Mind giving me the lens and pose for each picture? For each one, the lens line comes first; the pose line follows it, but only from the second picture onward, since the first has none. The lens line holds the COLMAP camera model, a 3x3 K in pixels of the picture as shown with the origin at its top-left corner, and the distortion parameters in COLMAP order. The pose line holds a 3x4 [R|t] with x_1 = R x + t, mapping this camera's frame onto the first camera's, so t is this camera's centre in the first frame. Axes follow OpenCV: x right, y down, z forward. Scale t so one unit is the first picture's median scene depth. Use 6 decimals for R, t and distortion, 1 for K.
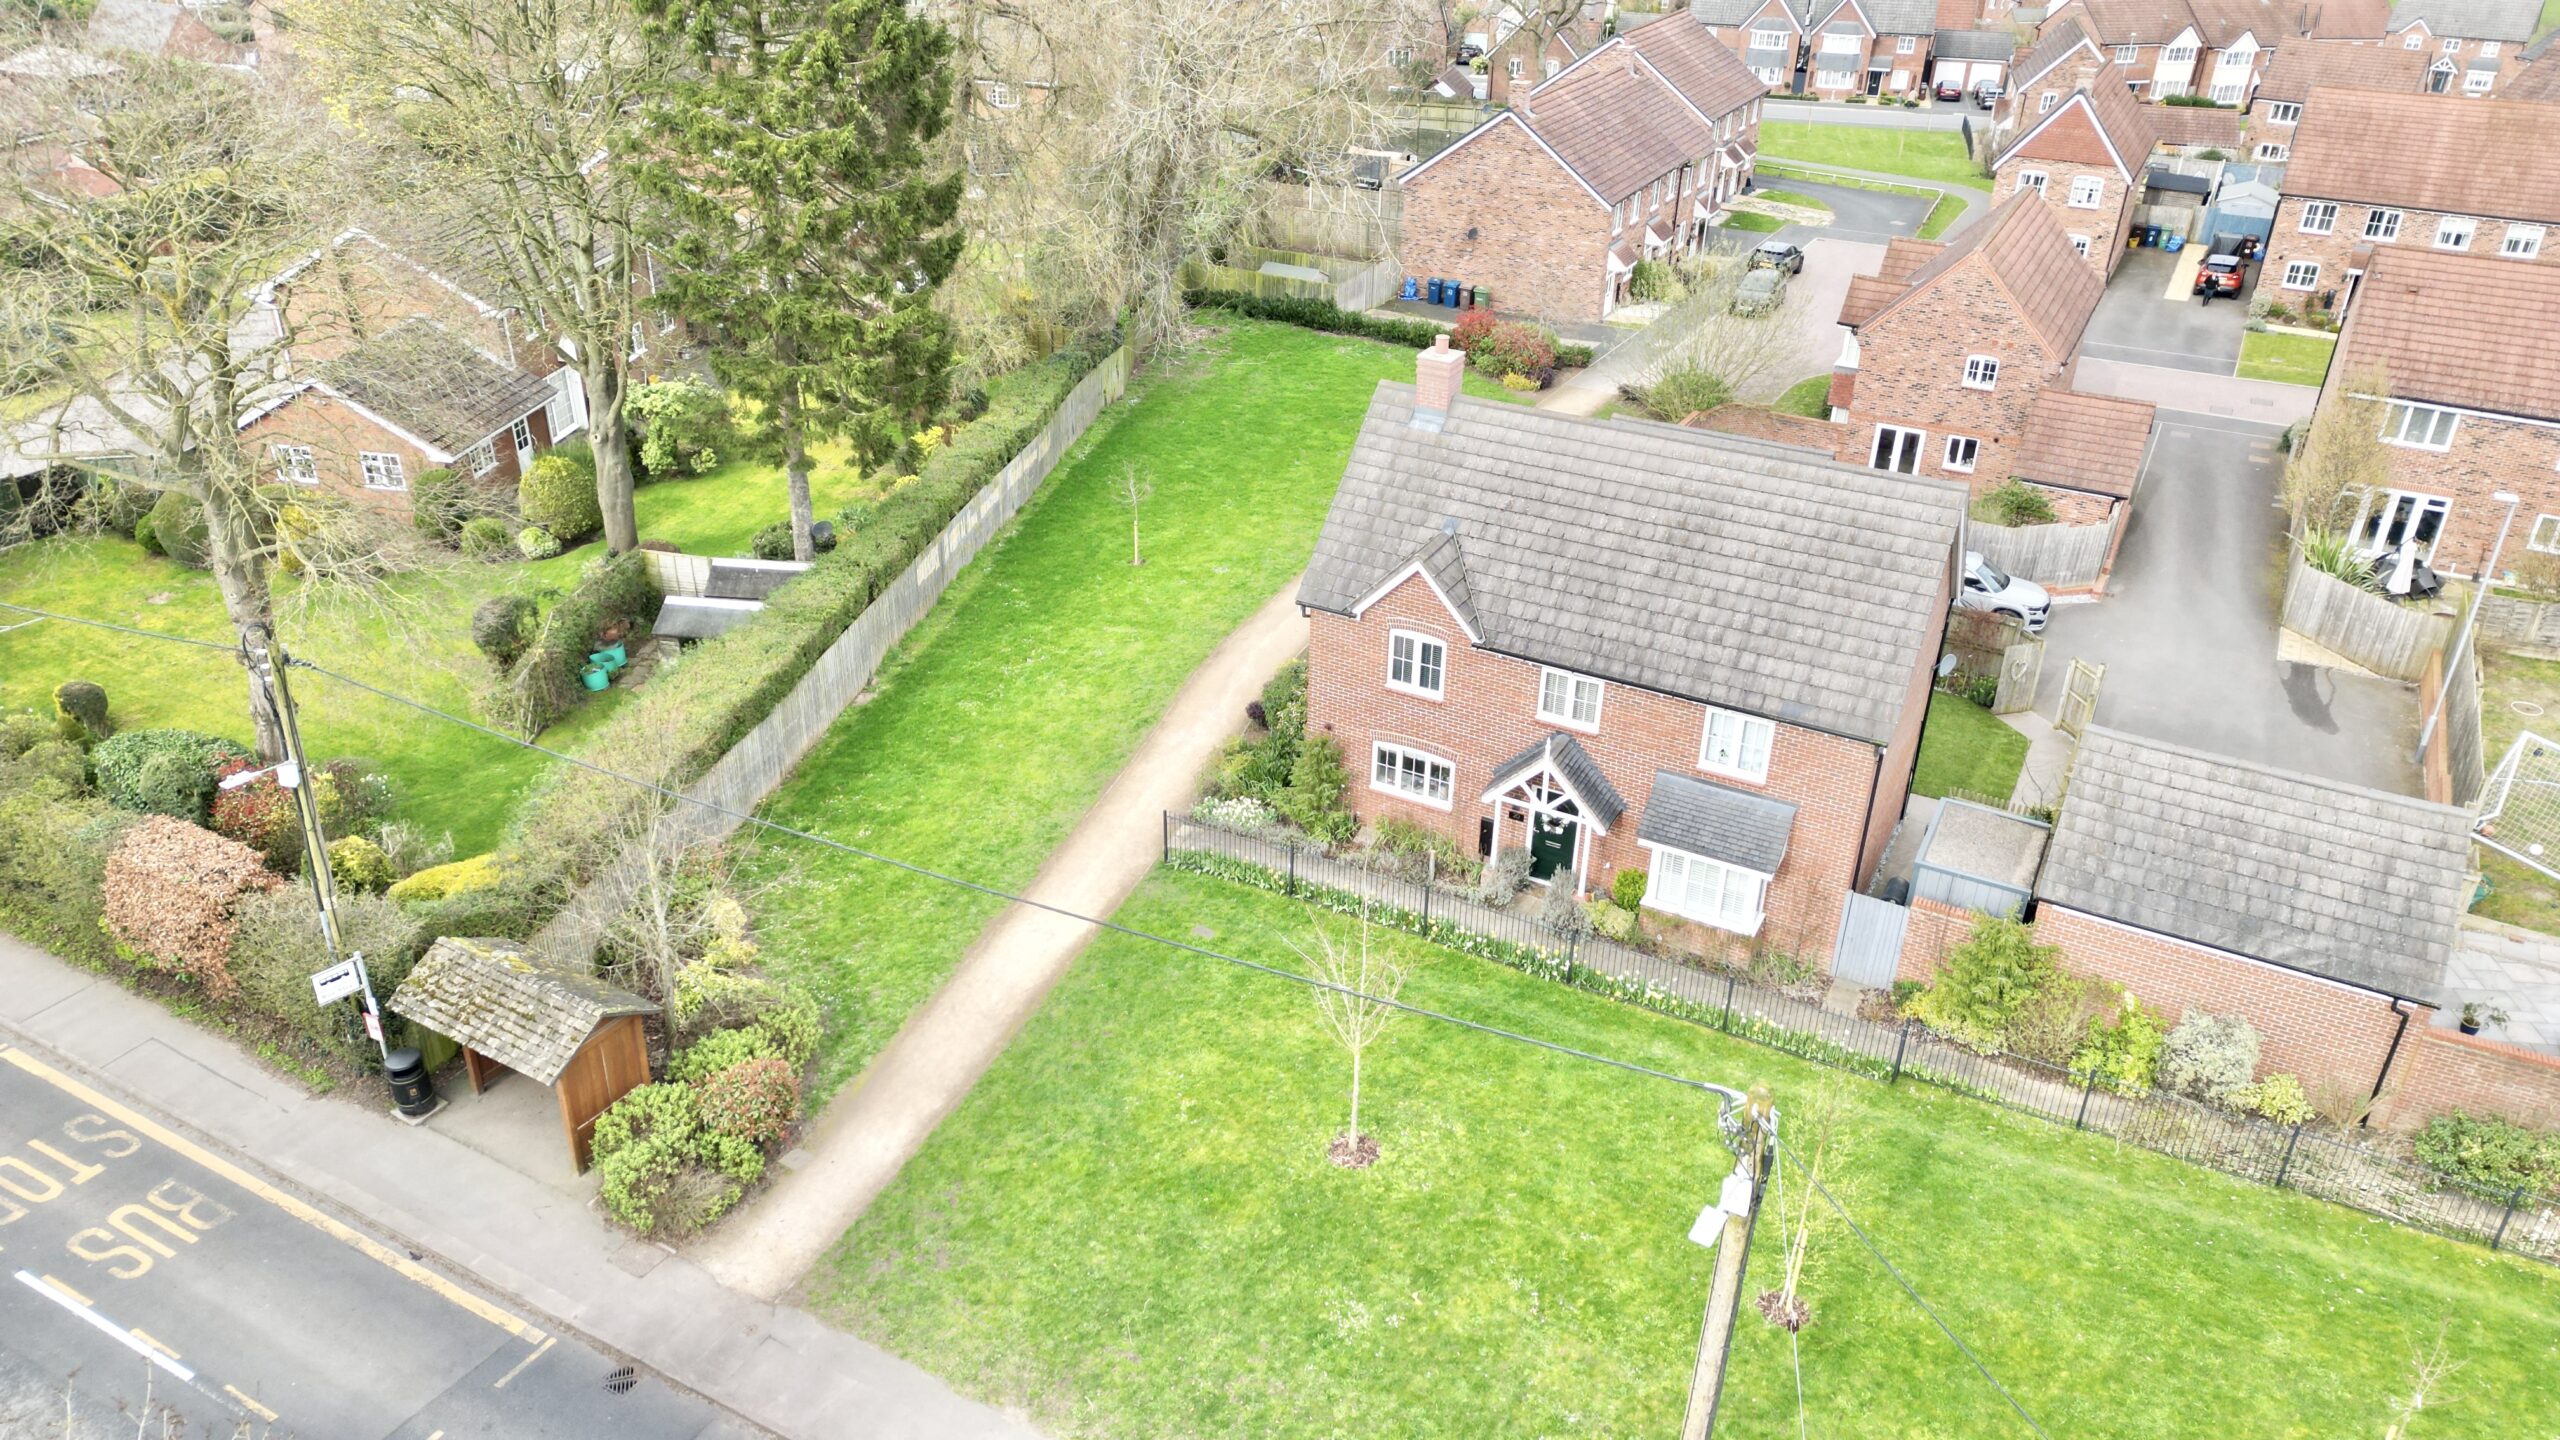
lens RADIAL K [[1774.3, 0, 1280.0], [0, 1774.3, 720.0], [0, 0, 1]] dist [0.074496, -0.088309]
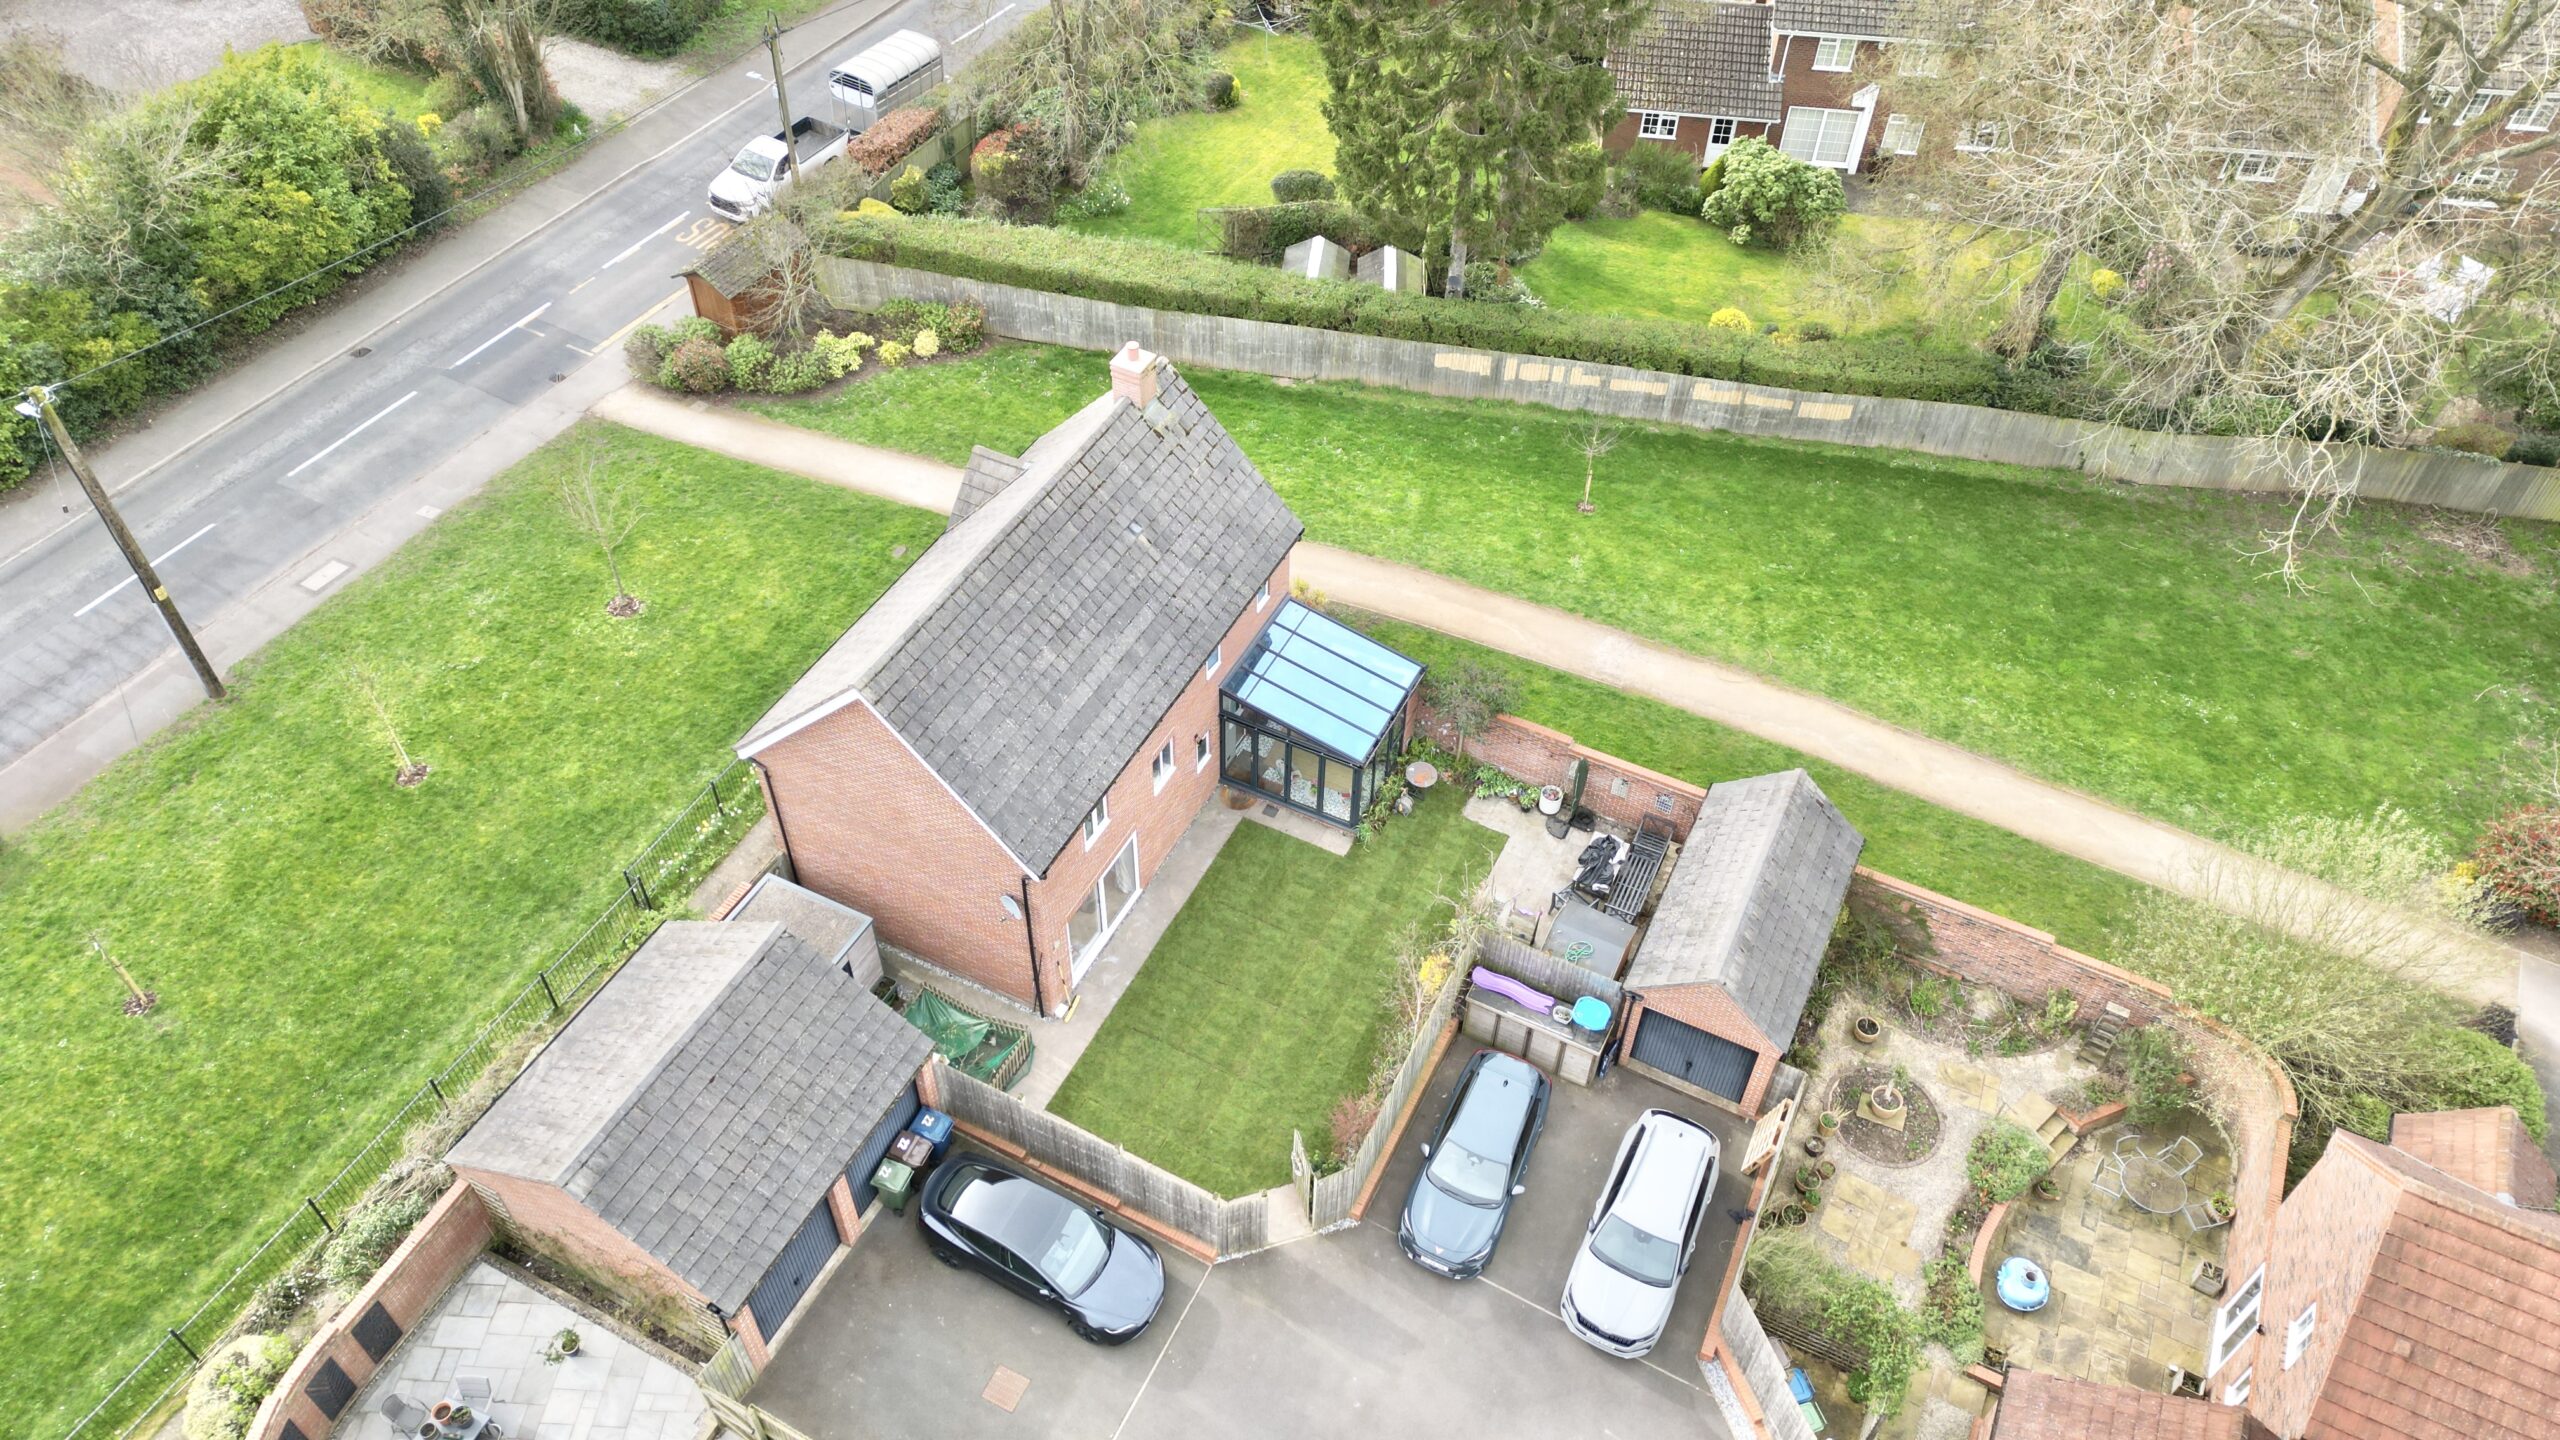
lens RADIAL K [[1774.3, 0, 1280.0], [0, 1774.3, 720.0], [0, 0, 1]] dist [0.074496, -0.088309]
pose [[0.034491, 0.705637, -0.707734, 0.990723], [-0.501367, 0.624815, 0.598530, -0.739880], [0.864547, 0.334190, 0.375334, 0.738420]]
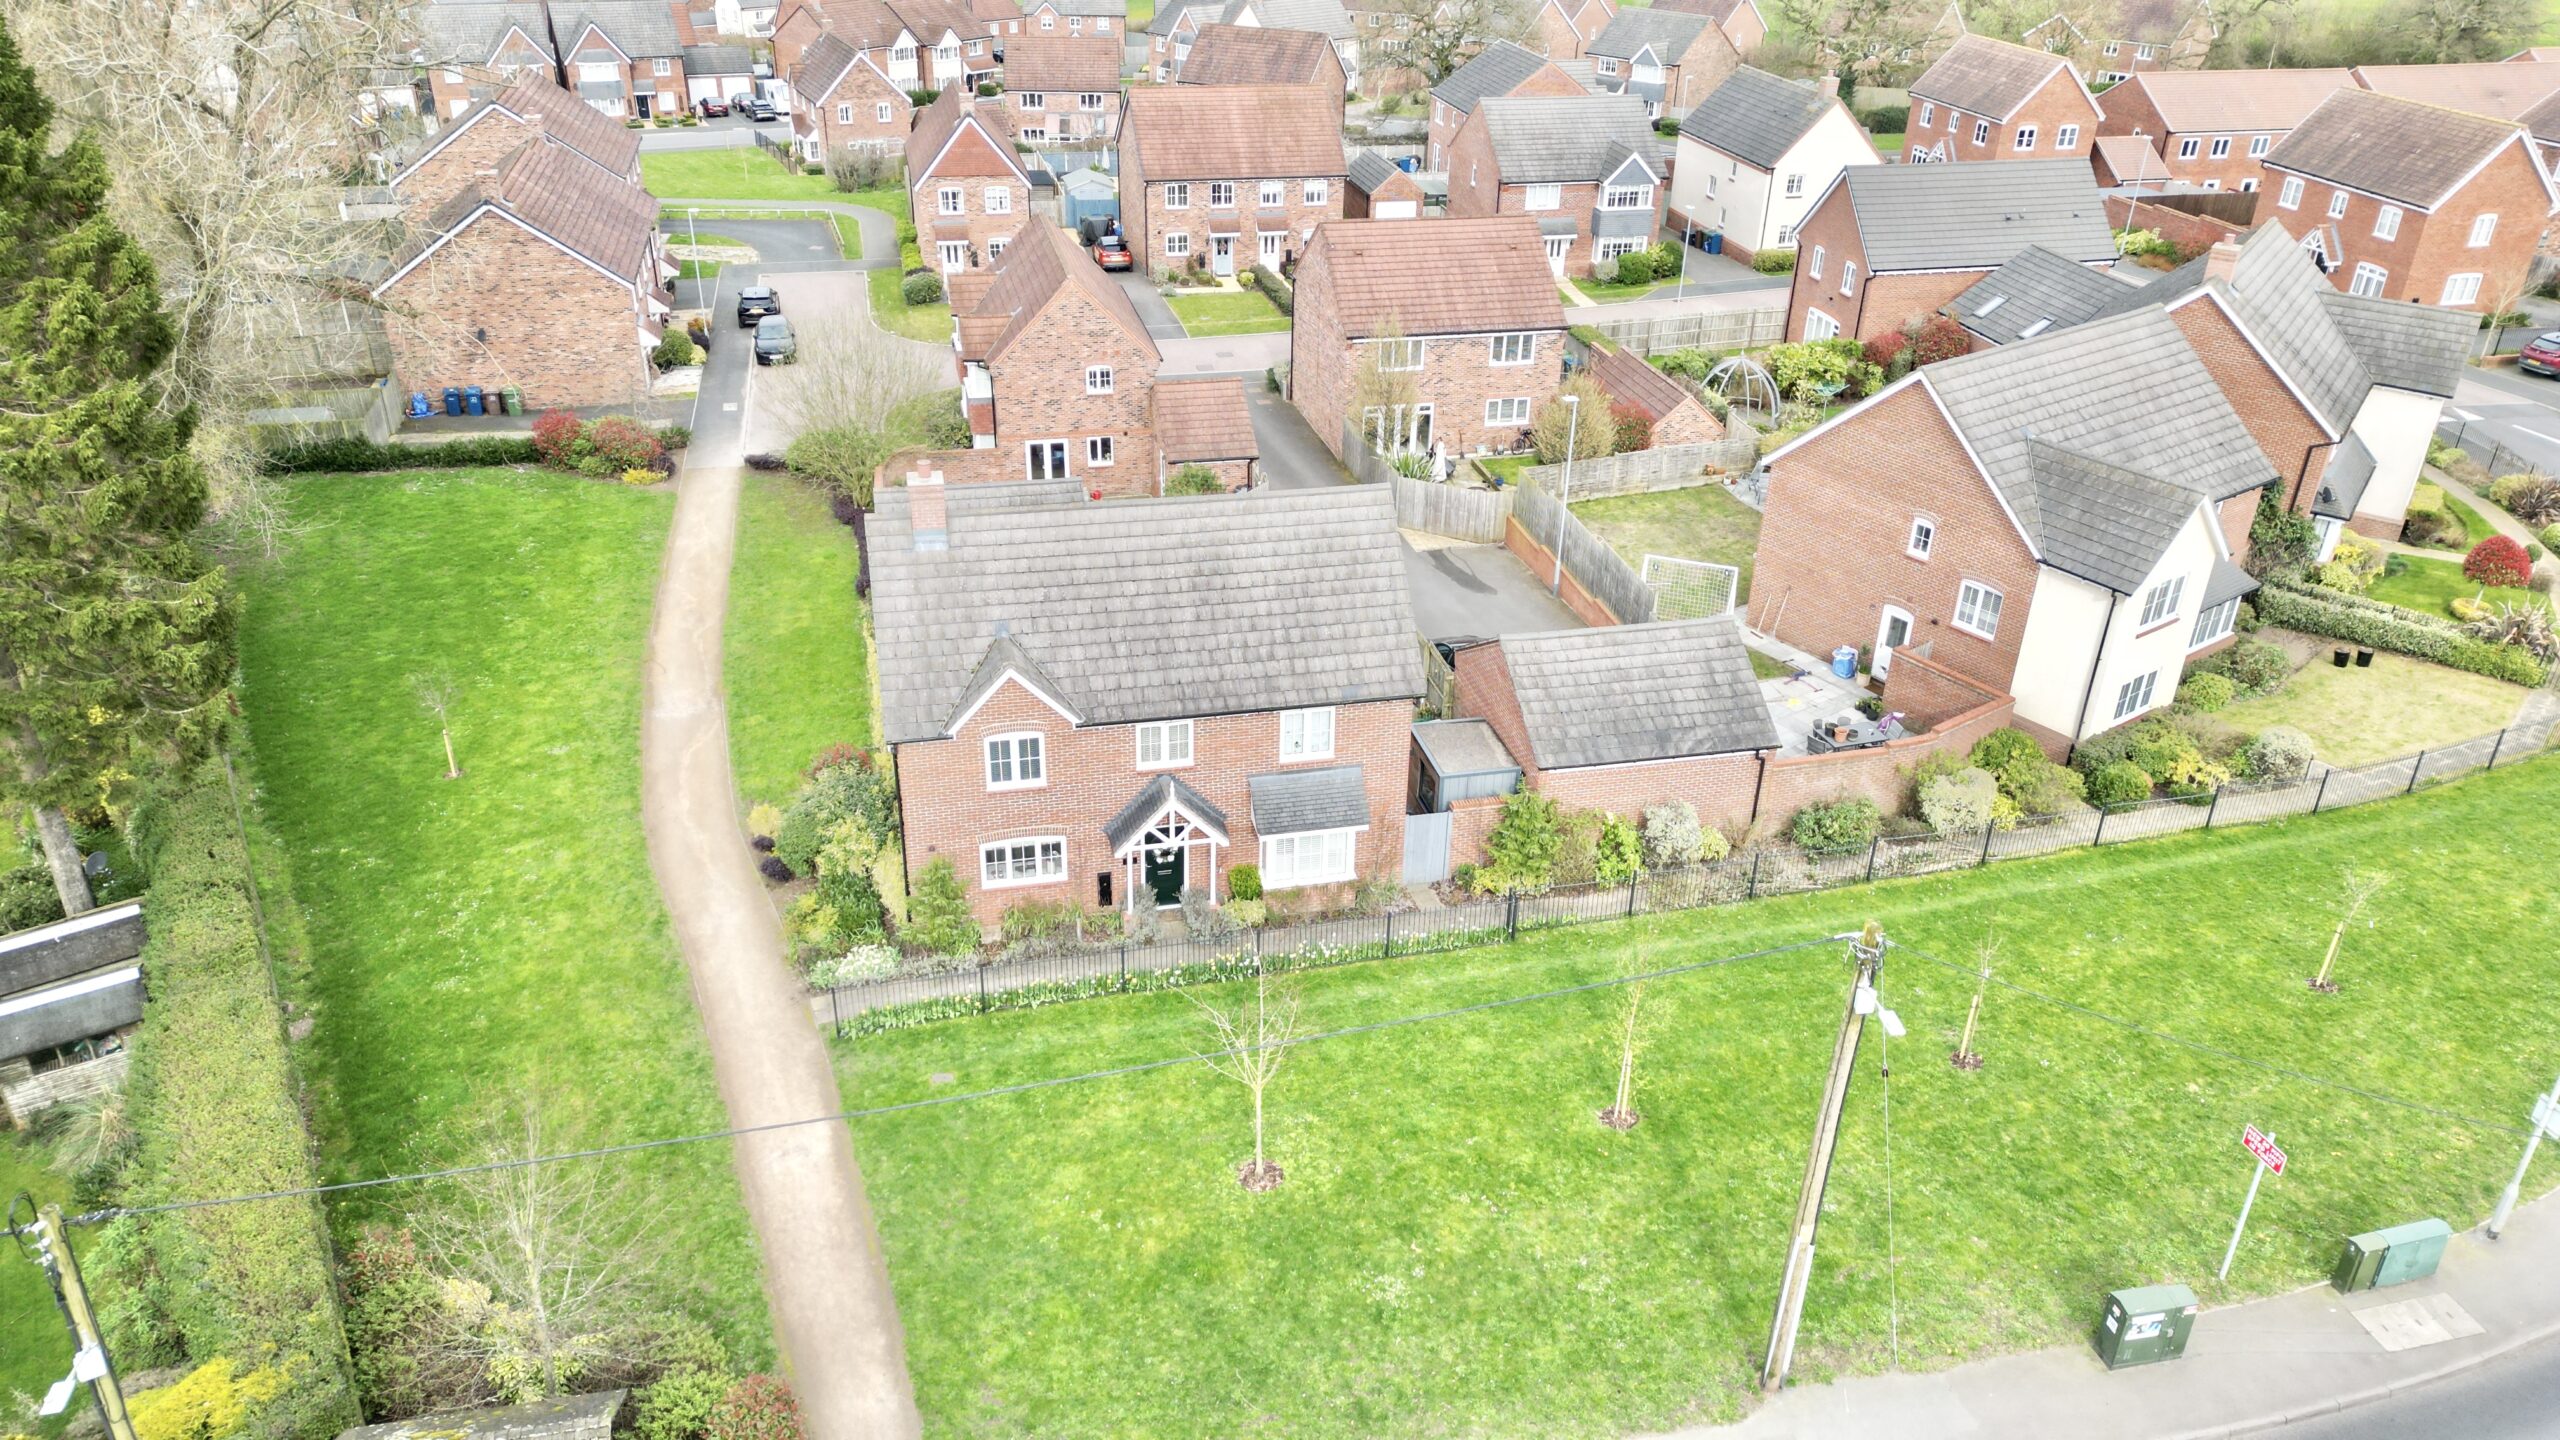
lens RADIAL K [[1800.9, 0, 1287.3], [0, 1800.9, 681.9], [0, 0, 1]] dist [0.076447, -0.091644]
pose [[0.747349, -0.302399, 0.591629, -0.416543], [0.311377, 0.945997, 0.090194, -0.119891], [-0.586954, 0.116813, 0.801149, 0.026170]]
